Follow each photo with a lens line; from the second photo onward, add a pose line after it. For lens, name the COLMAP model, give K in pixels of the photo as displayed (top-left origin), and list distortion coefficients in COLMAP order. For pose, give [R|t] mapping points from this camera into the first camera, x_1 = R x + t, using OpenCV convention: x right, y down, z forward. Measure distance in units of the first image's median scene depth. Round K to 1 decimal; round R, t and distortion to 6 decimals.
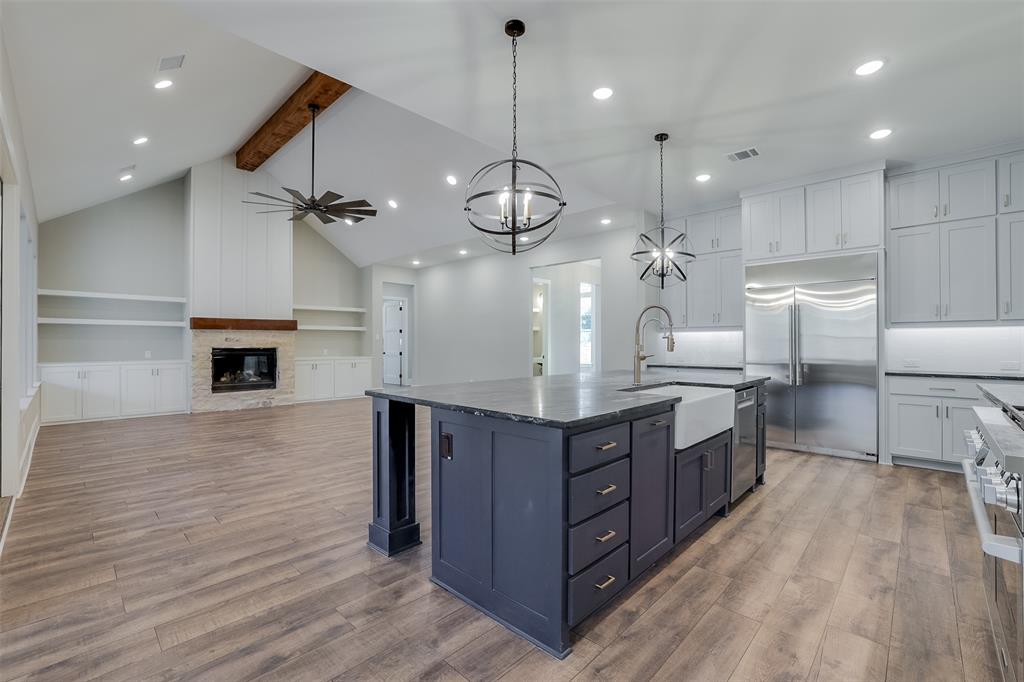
lens RADIAL K [[442.1, 0, 501.7], [0, 442.1, 344.3], [0, 0, 1]] dist [-0.035582, 0.009591]
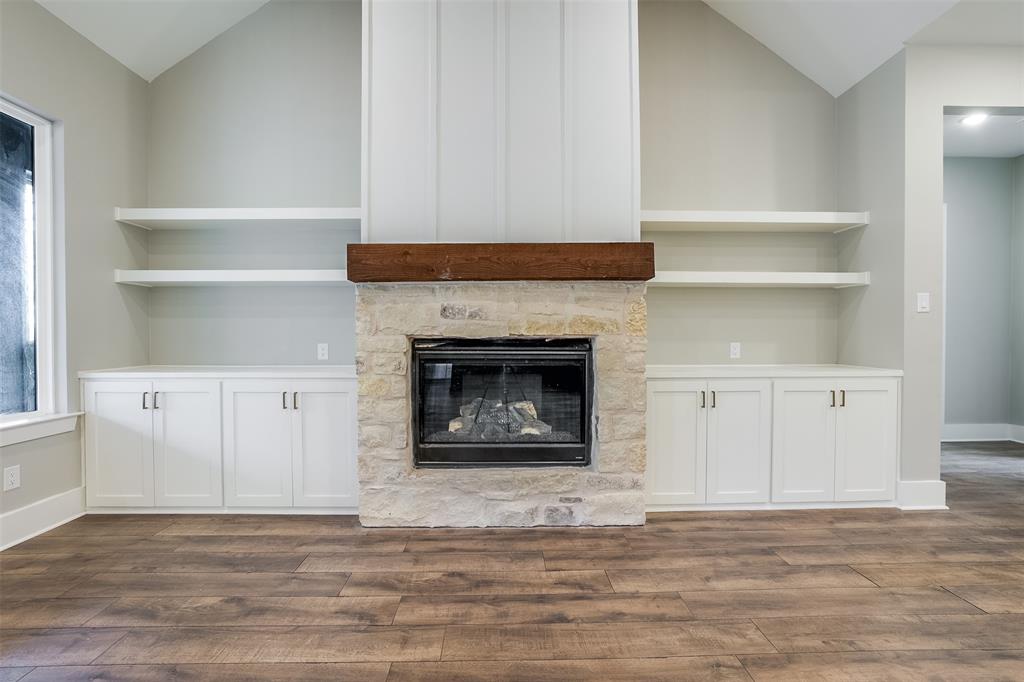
lens RADIAL K [[462.1, 0, 519.6], [0, 462.1, 339.5], [0, 0, 1]] dist [-0.028689, 0.002067]
pose [[0.730170, 0.007656, -0.683223, -0.430616], [-0.001362, 0.999952, 0.009750, 0.007860], [0.683265, -0.006188, 0.730145, 0.957765]]
